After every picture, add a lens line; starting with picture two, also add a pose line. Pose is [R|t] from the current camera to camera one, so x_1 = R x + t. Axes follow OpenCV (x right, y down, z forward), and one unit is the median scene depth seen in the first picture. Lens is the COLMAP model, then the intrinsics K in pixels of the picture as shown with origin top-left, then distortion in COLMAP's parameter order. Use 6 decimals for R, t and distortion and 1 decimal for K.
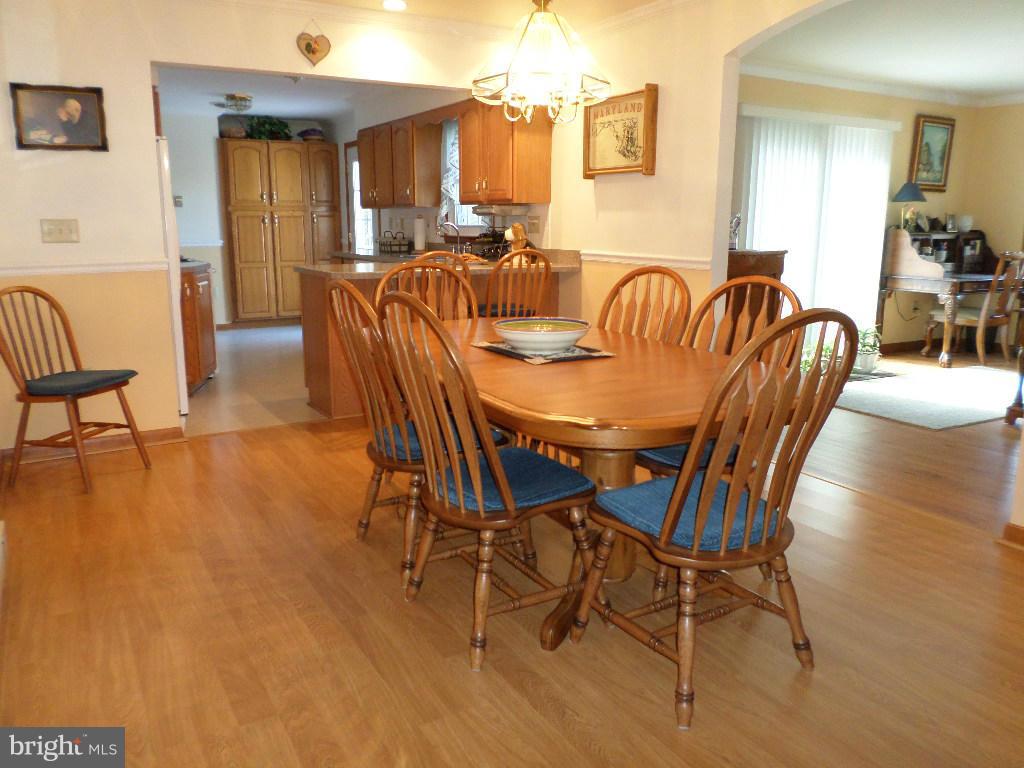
lens RADIAL K [[795.8, 0, 505.0], [0, 795.8, 370.1], [0, 0, 1]] dist [0.004778, -0.005200]
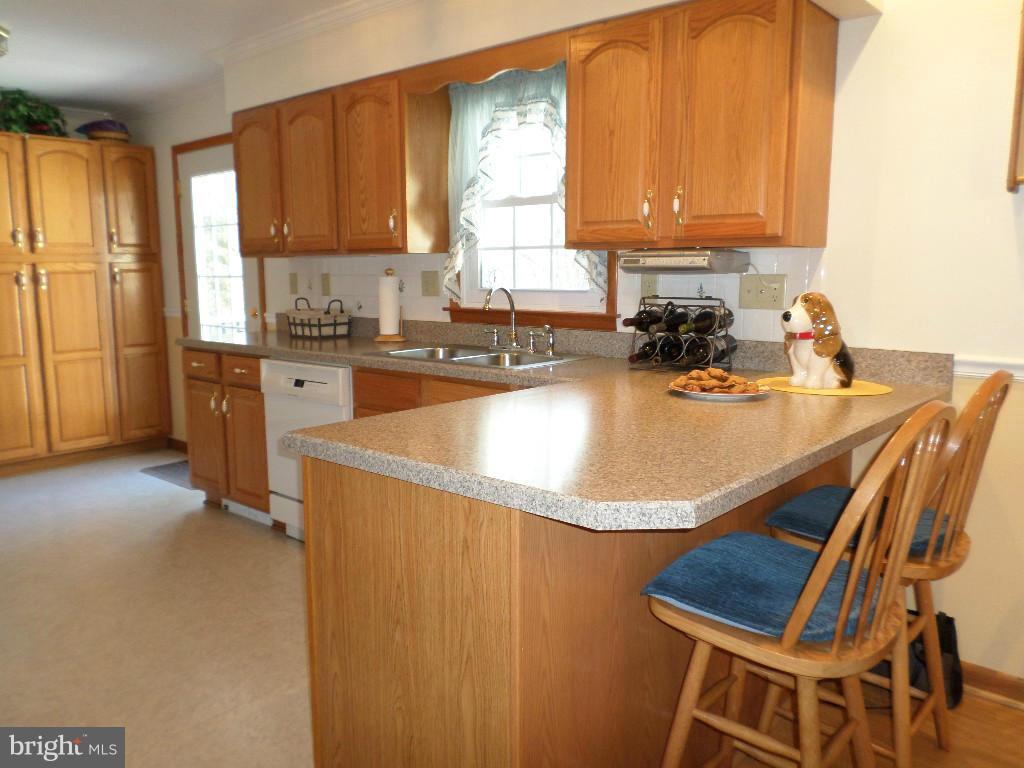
lens RADIAL K [[795.8, 0, 505.0], [0, 795.8, 370.1], [0, 0, 1]] dist [0.004778, -0.005200]
pose [[0.948370, -0.050167, 0.313174, -0.163637], [0.067657, 0.996683, -0.045226, -0.080314], [-0.309867, 0.064080, 0.948618, 0.389763]]
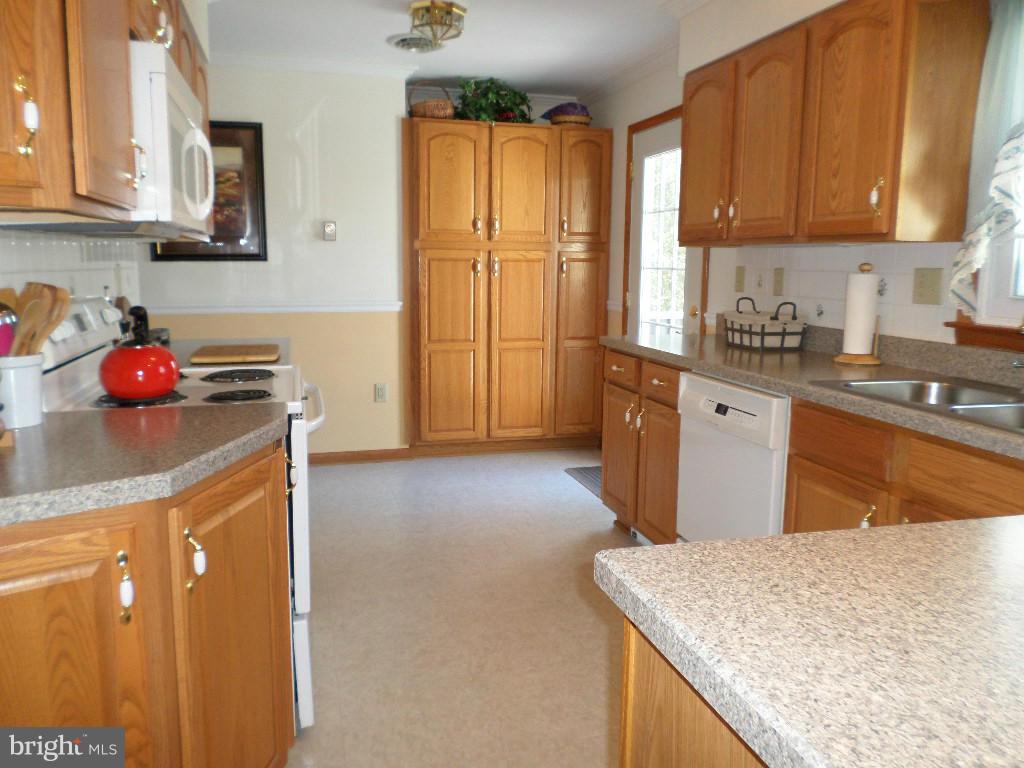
lens RADIAL K [[795.8, 0, 505.0], [0, 795.8, 370.1], [0, 0, 1]] dist [0.004778, -0.005200]
pose [[0.966794, 0.046382, -0.251312, -0.141958], [-0.058329, 0.997484, -0.040297, -0.096024], [0.248811, 0.053617, 0.967067, 0.478857]]
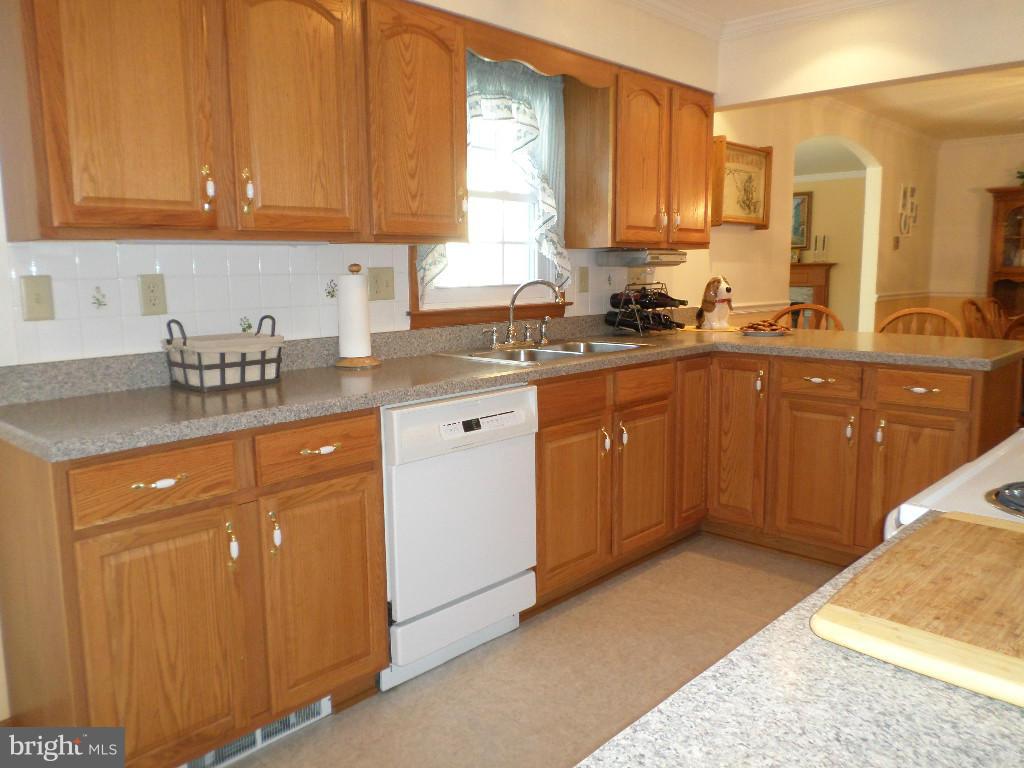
lens RADIAL K [[784.6, 0, 512.0], [0, 784.6, 384.0], [0, 0, 1]] dist [0.001479, -0.000014]
pose [[-0.278137, -0.144691, 0.949581, -0.392843], [0.182728, 0.962566, 0.200191, -0.162515], [-0.943001, 0.229196, -0.241286, 0.834654]]
